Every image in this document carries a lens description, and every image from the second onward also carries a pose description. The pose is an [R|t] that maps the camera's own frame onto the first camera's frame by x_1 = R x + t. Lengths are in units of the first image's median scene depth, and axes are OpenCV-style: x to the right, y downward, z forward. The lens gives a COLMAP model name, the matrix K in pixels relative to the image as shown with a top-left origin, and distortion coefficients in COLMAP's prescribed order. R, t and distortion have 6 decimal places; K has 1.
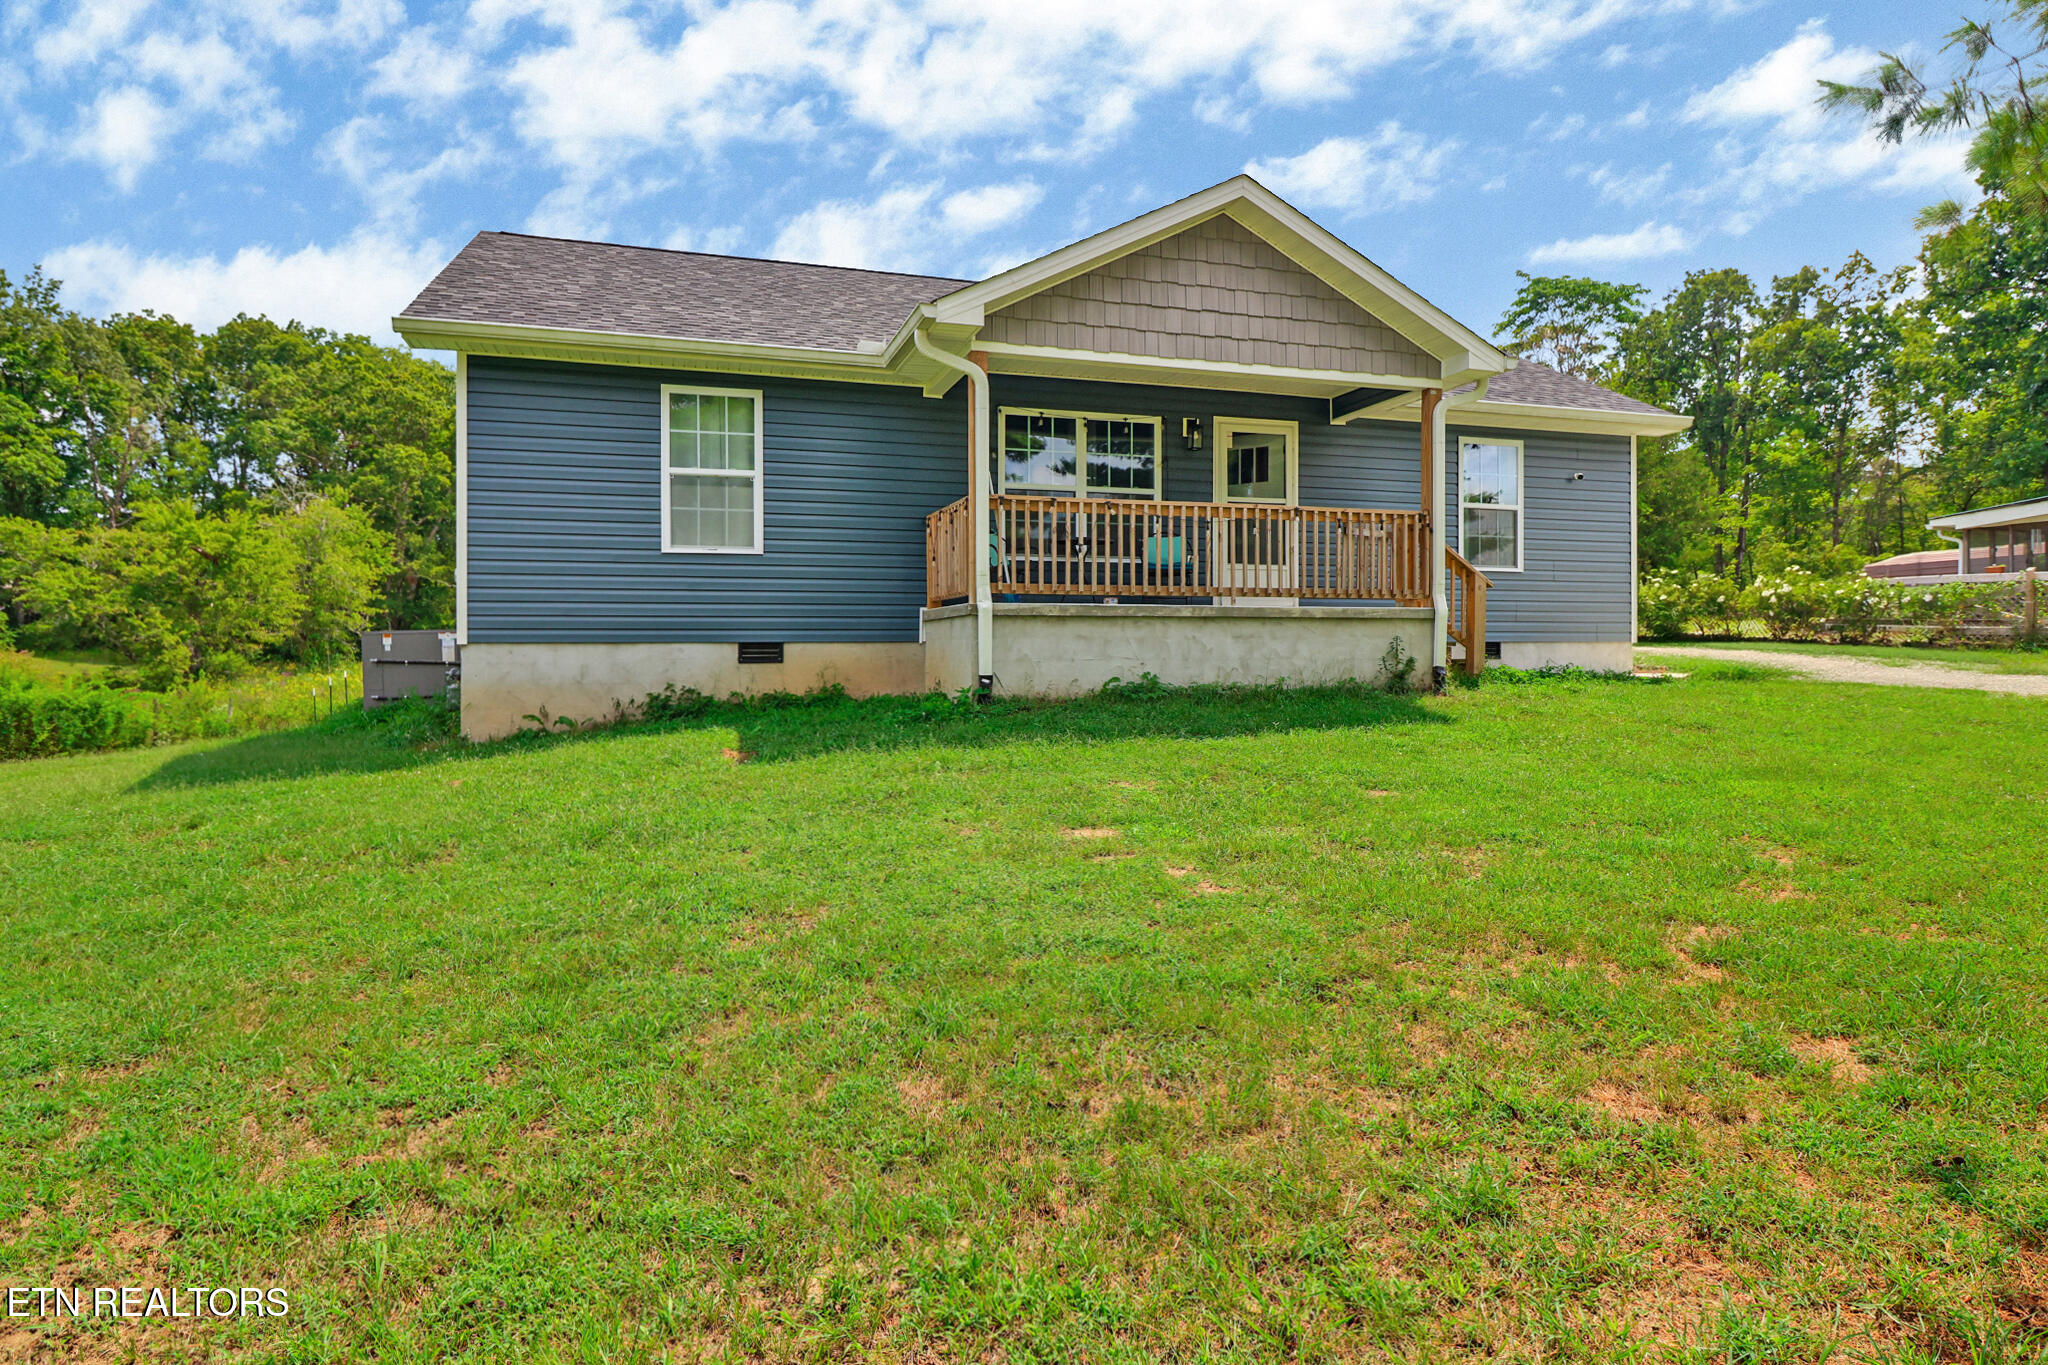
lens RADIAL K [[1193.2, 0, 1024.0], [0, 1193.2, 672.9], [0, 0, 1]] dist [-0.023400, 0.002499]
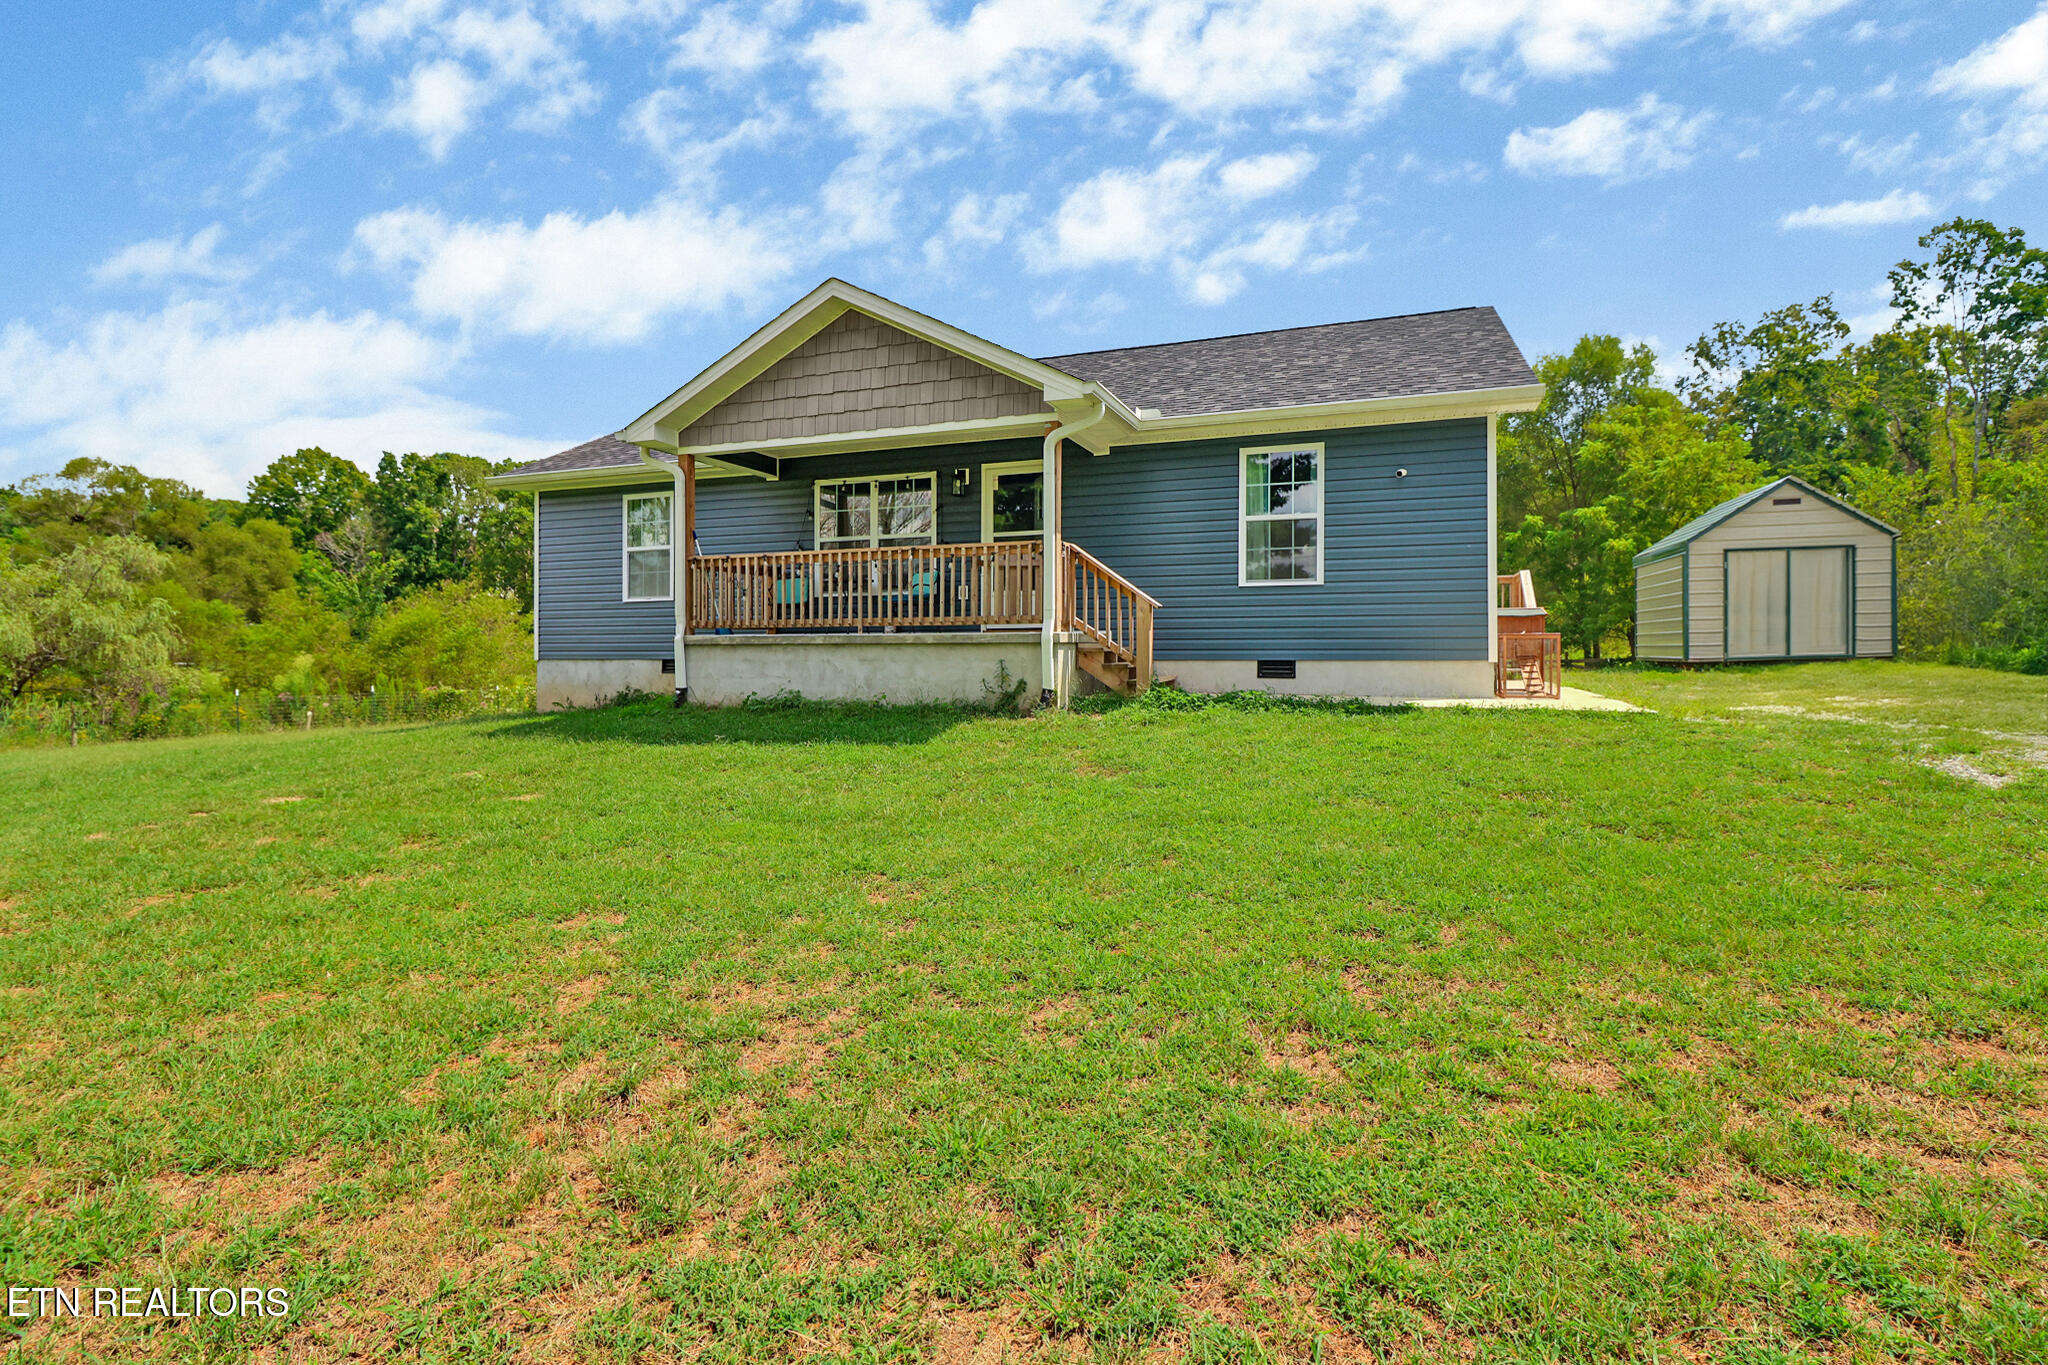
lens RADIAL K [[950.8, 0, 1053.9], [0, 950.8, 644.0], [0, 0, 1]] dist [-0.012855, 0.000534]
pose [[0.786904, 0.001537, -0.617074, 0.808774], [-0.005990, 0.999969, -0.005149, -0.037599], [0.617047, 0.007748, 0.786888, 0.326223]]
